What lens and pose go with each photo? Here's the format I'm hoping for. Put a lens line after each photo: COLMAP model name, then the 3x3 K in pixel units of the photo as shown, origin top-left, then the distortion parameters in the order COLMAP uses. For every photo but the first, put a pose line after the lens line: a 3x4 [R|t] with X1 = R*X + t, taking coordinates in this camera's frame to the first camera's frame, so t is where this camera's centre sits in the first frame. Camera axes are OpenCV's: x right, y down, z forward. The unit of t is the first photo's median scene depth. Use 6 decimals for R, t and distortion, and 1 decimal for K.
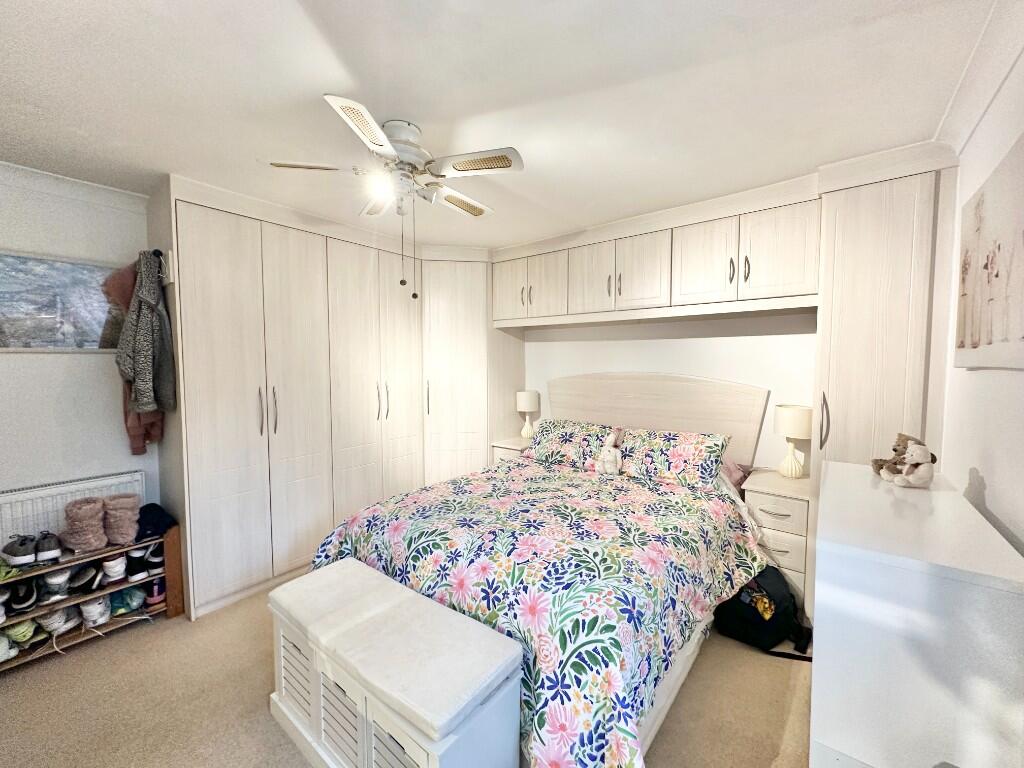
lens RADIAL K [[409.3, 0, 510.5], [0, 409.3, 380.4], [0, 0, 1]] dist [-0.002296, 0.000518]
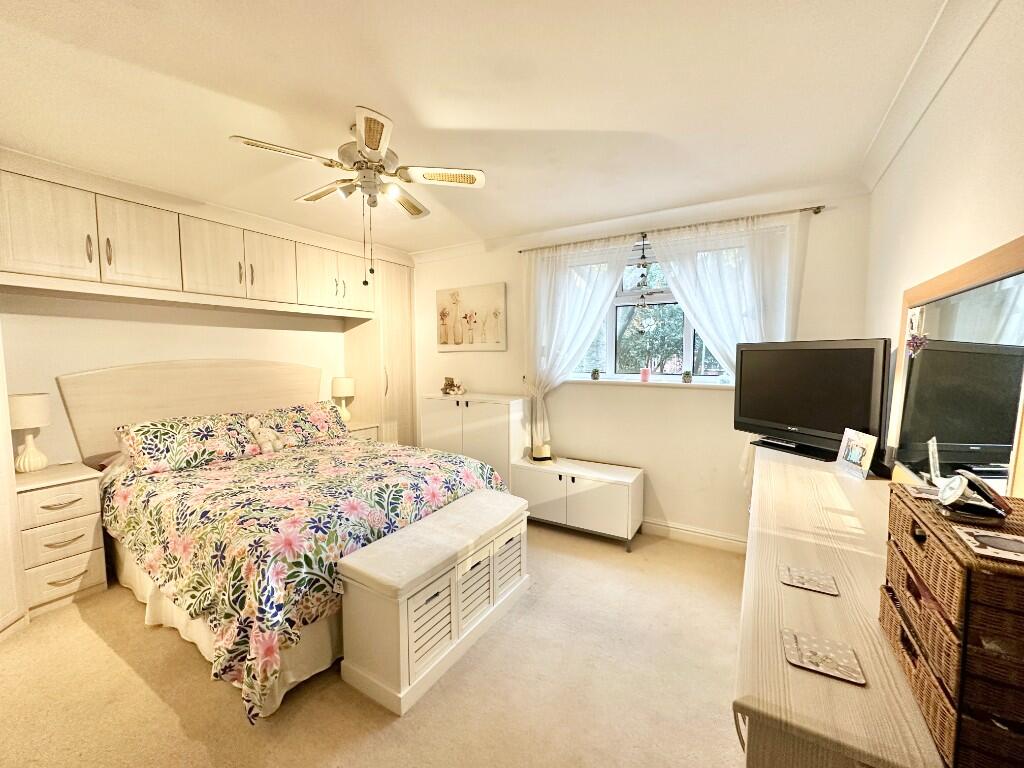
lens RADIAL K [[409.3, 0, 515.2], [0, 409.3, 380.2], [0, 0, 1]] dist [-0.002296, 0.000518]
pose [[-0.136400, -0.057318, 0.988994, -1.177000], [0.050358, 0.996633, 0.064706, 0.003934], [-0.989373, 0.058630, -0.133055, 0.649101]]
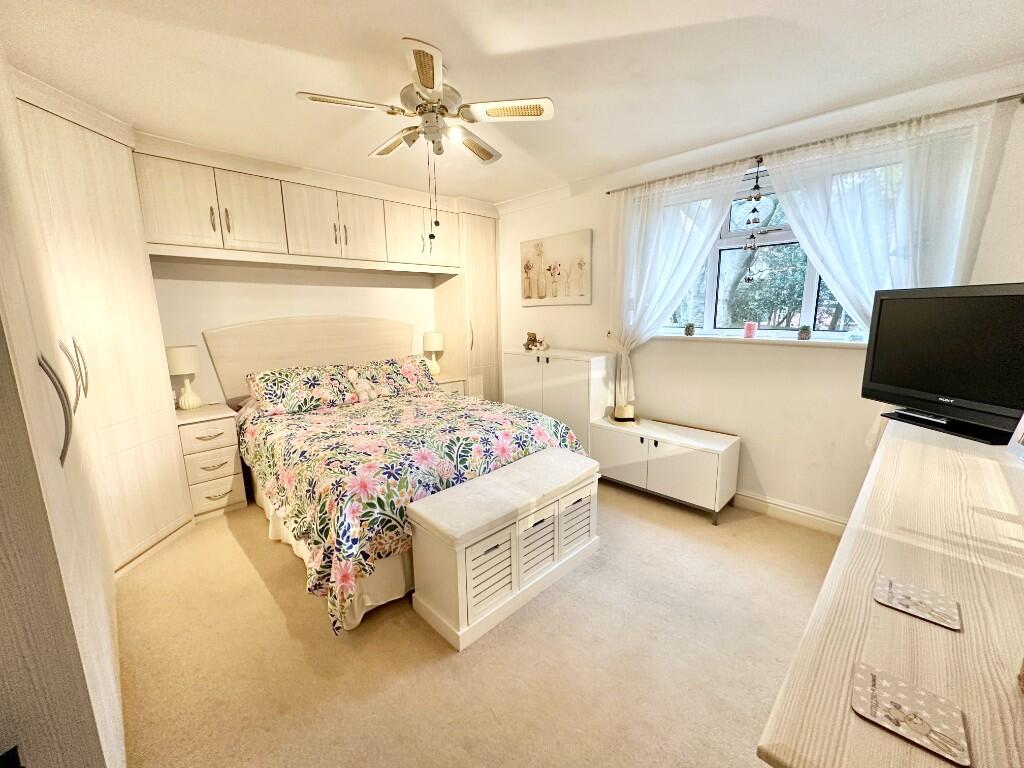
lens RADIAL K [[409.3, 0, 514.7], [0, 409.3, 380.9], [0, 0, 1]] dist [-0.002296, 0.000518]
pose [[0.107321, -0.167396, 0.980031, -1.130520], [0.061635, 0.984948, 0.161487, 0.009200], [-0.992312, 0.043074, 0.116024, 0.571960]]
